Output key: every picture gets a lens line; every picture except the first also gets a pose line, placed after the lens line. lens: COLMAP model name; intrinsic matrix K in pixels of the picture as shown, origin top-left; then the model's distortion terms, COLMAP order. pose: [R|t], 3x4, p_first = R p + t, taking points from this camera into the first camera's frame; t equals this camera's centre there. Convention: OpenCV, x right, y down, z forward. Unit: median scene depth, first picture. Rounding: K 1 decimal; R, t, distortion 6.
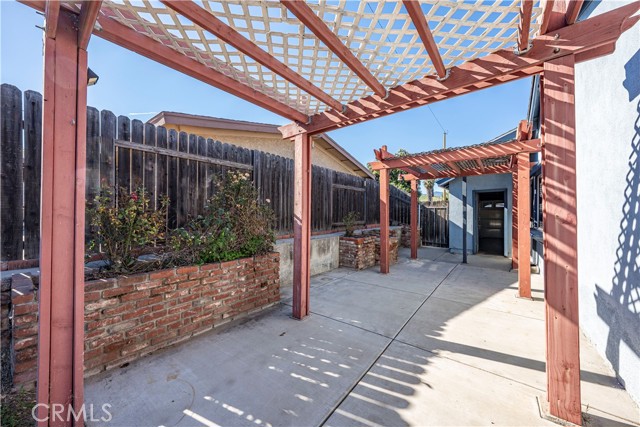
lens RADIAL K [[233.9, 0, 320.0], [0, 233.9, 213.5], [0, 0, 1]] dist [-0.000150, 0.000060]
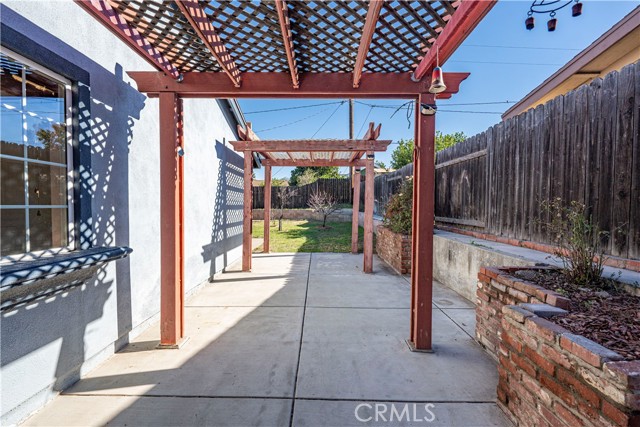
lens RADIAL K [[292.0, 0, 320.0], [0, 292.0, 213.5], [0, 0, 1]] dist [0.000017, -0.000005]
pose [[-0.793804, 0.012574, -0.608043, 0.950898], [-0.005509, 0.999597, 0.027863, 0.004325], [0.608149, 0.025467, -0.793415, 1.673879]]
